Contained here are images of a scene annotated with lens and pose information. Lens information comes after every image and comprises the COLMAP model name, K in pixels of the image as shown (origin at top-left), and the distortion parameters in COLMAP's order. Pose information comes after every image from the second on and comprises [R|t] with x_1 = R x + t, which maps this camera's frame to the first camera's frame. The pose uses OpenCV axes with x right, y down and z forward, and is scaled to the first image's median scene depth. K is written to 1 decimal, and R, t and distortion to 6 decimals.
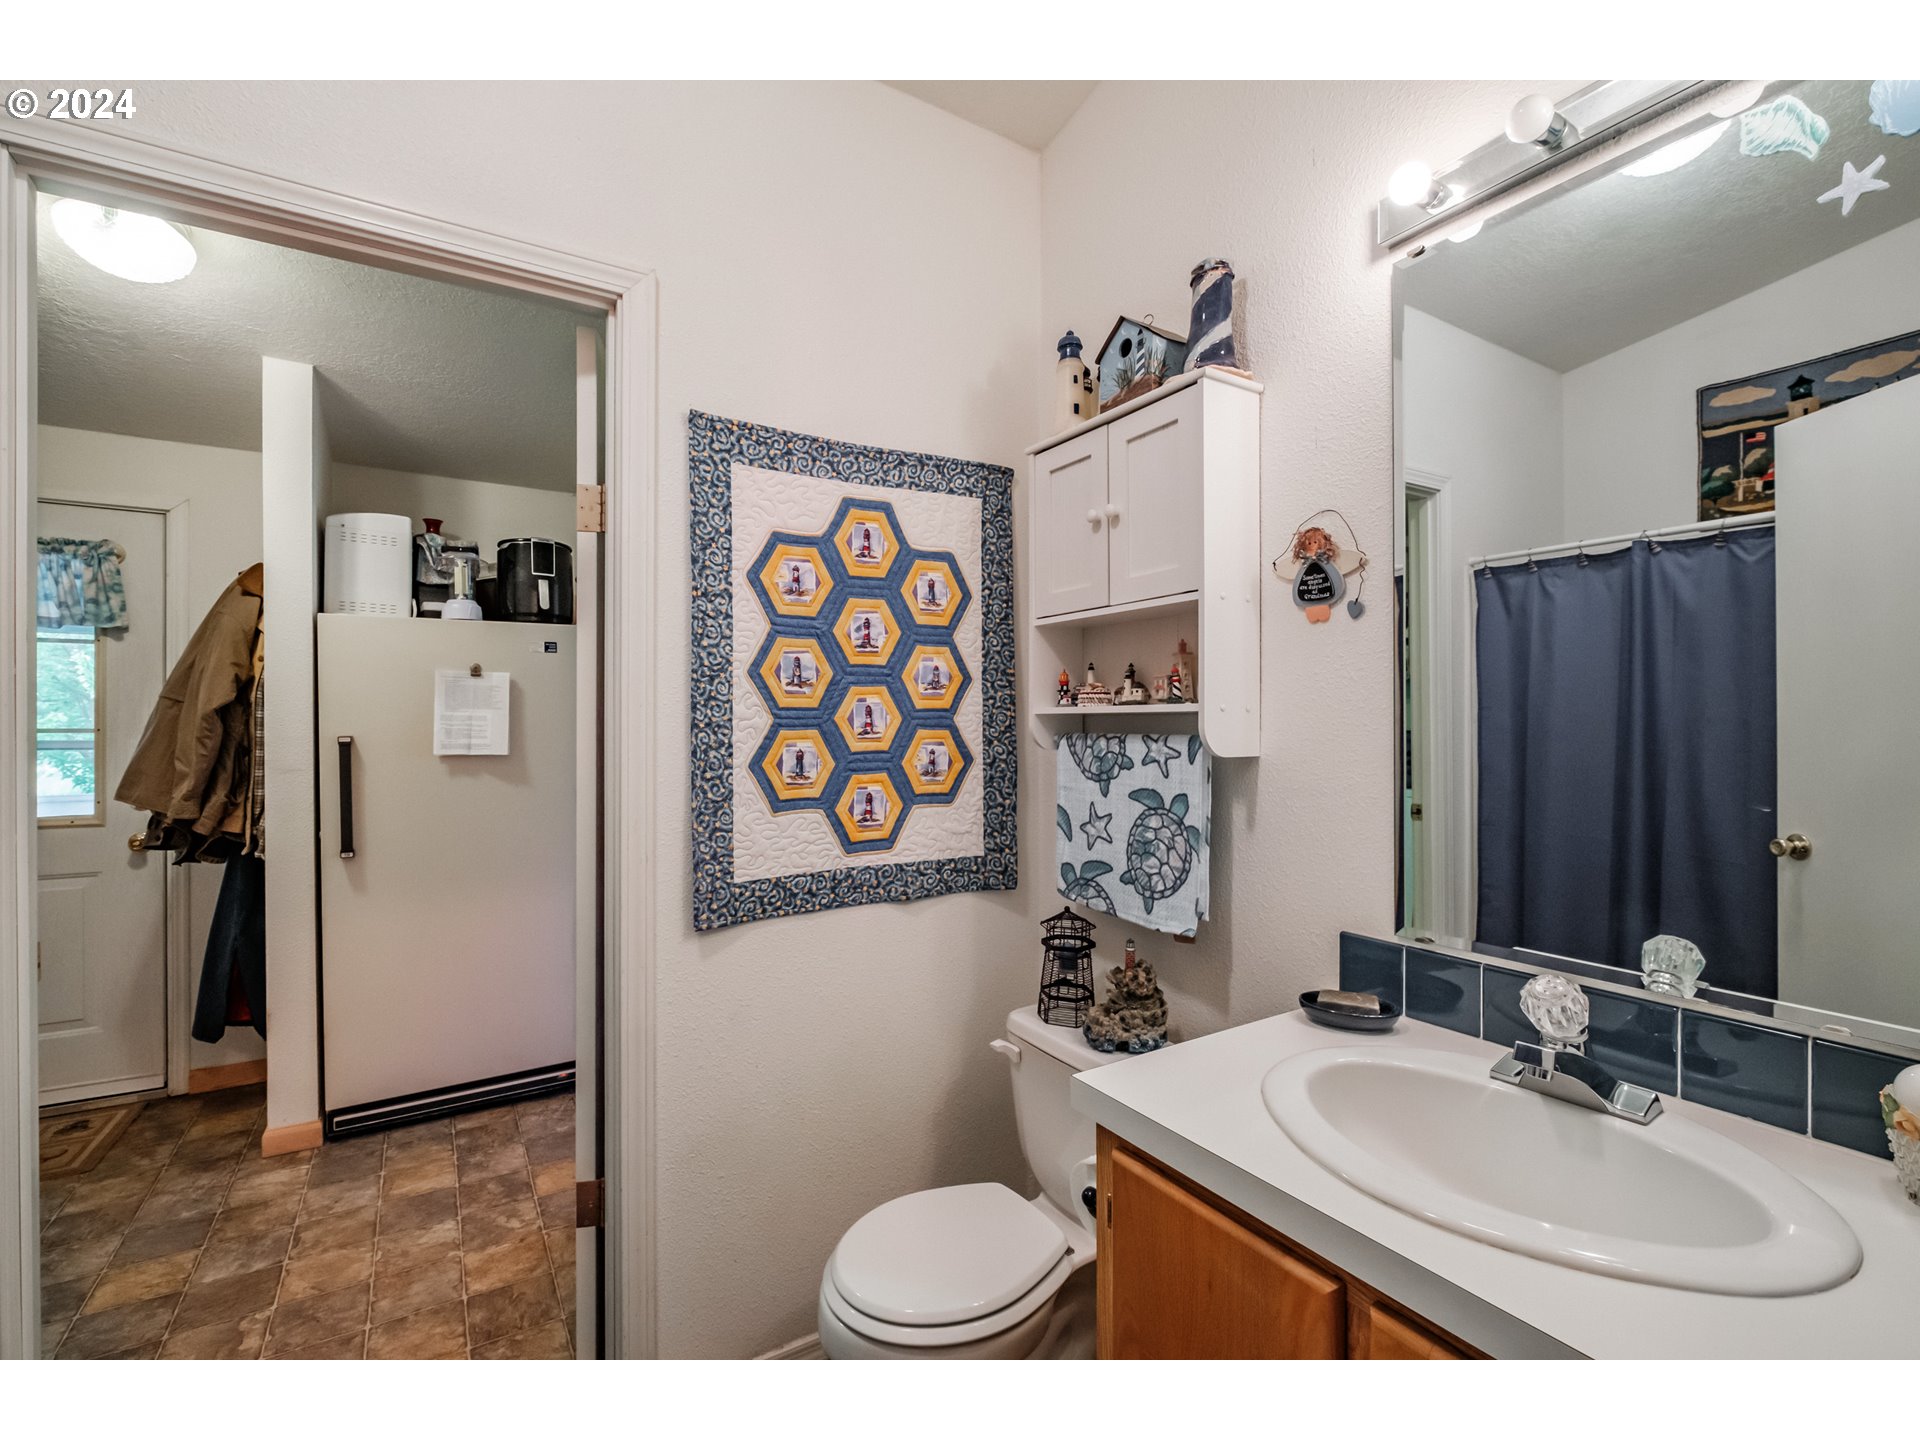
lens RADIAL K [[828.6, 0, 951.0], [0, 828.6, 724.8], [0, 0, 1]] dist [-0.001839, -0.000638]
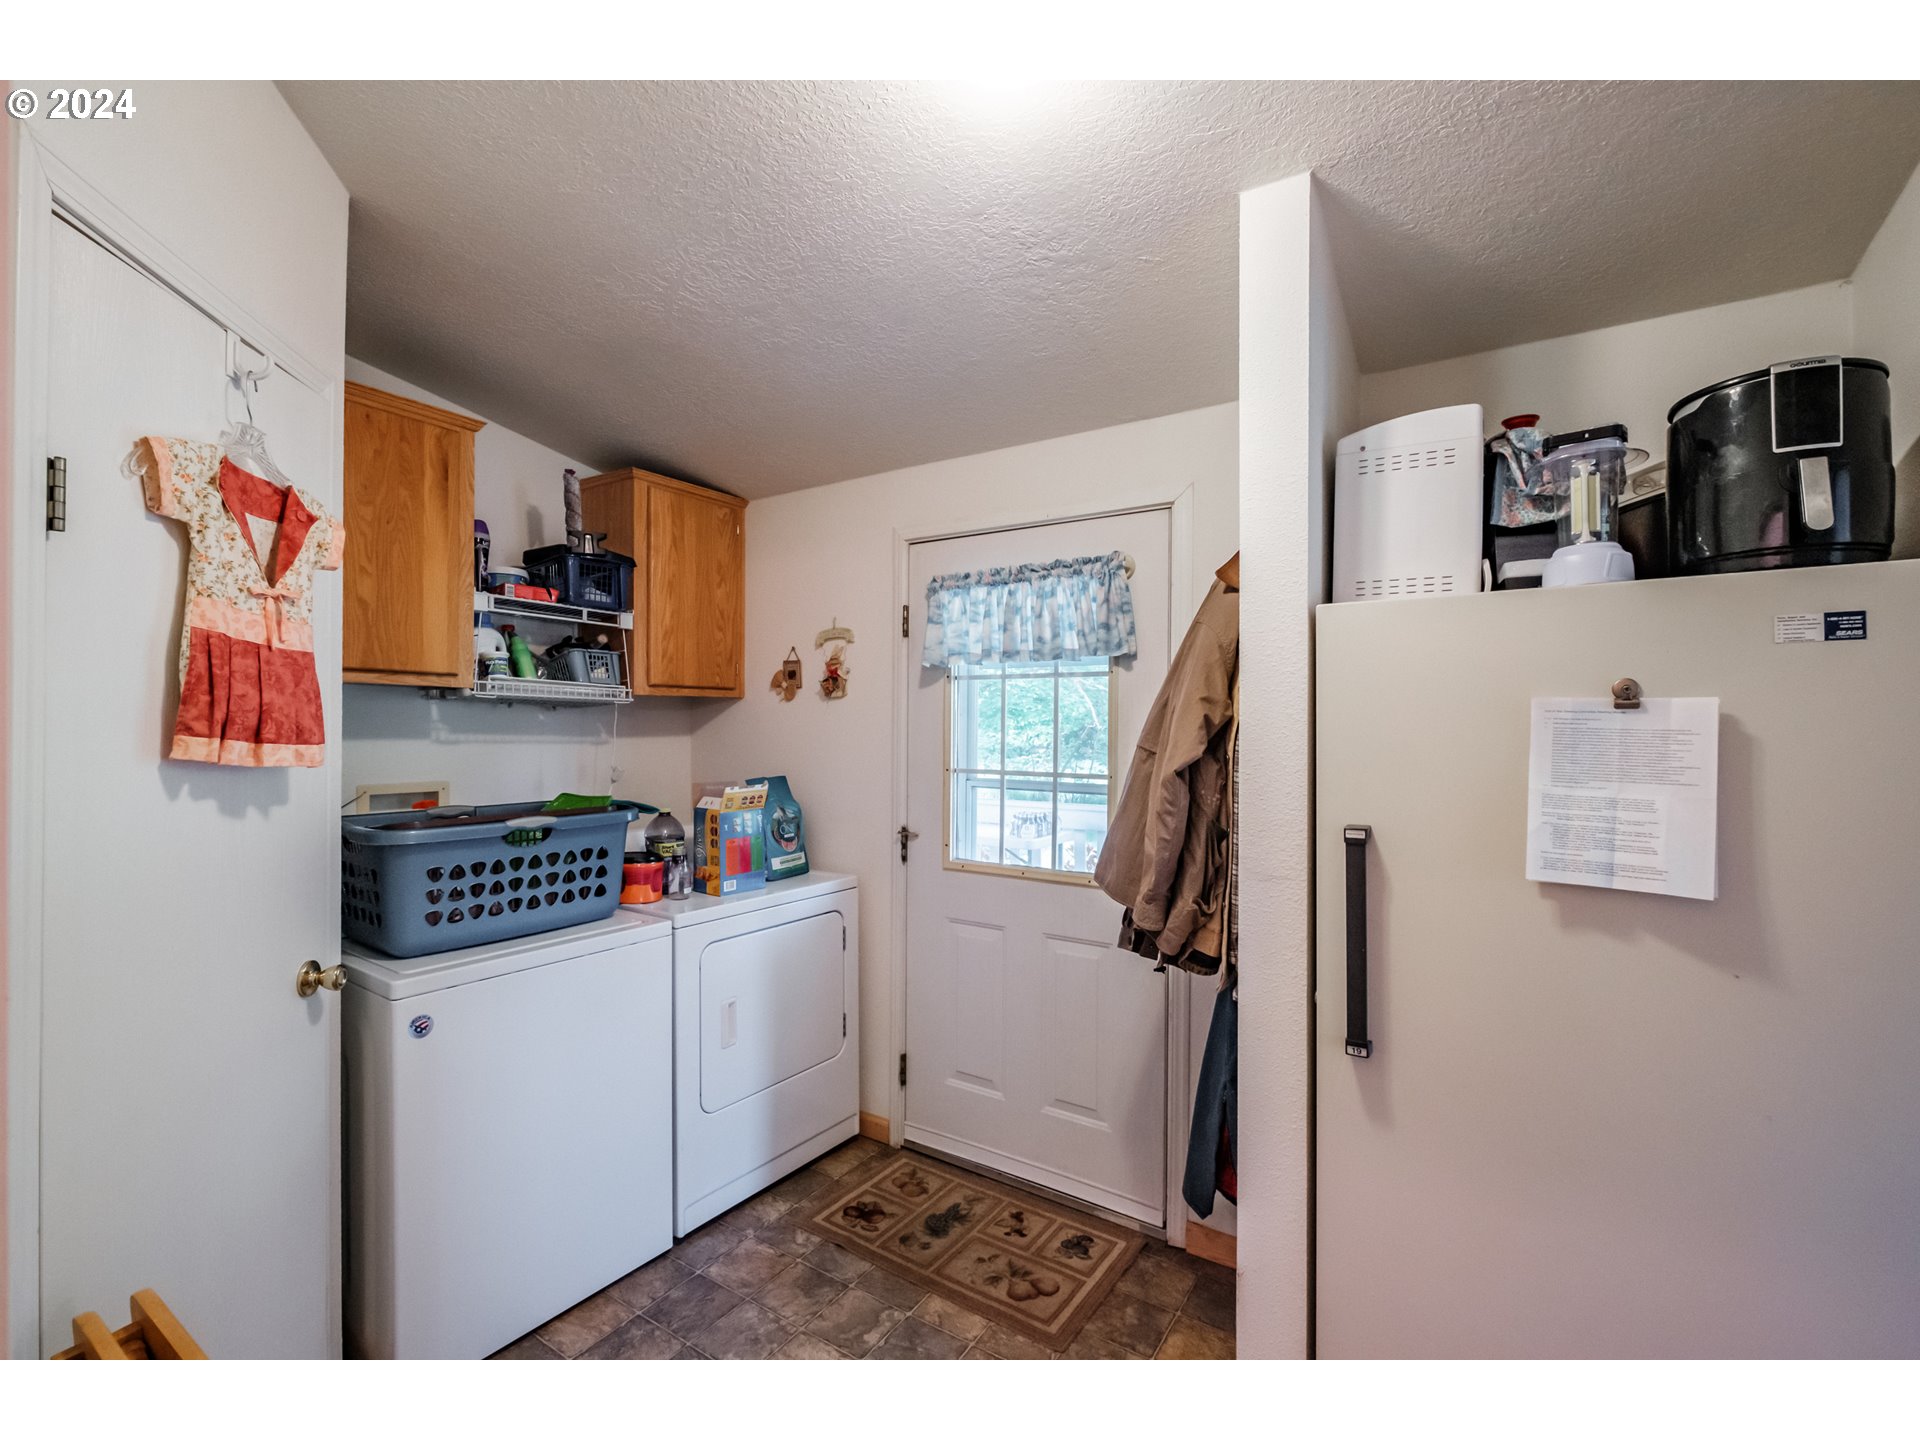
lens RADIAL K [[828.6, 0, 951.0], [0, 828.6, 724.8], [0, 0, 1]] dist [-0.001839, -0.000638]
pose [[0.419212, 0.004564, -0.907877, -0.329424], [-0.010069, 0.999949, 0.000378, -0.046728], [0.907833, 0.008983, 0.419237, 0.496826]]
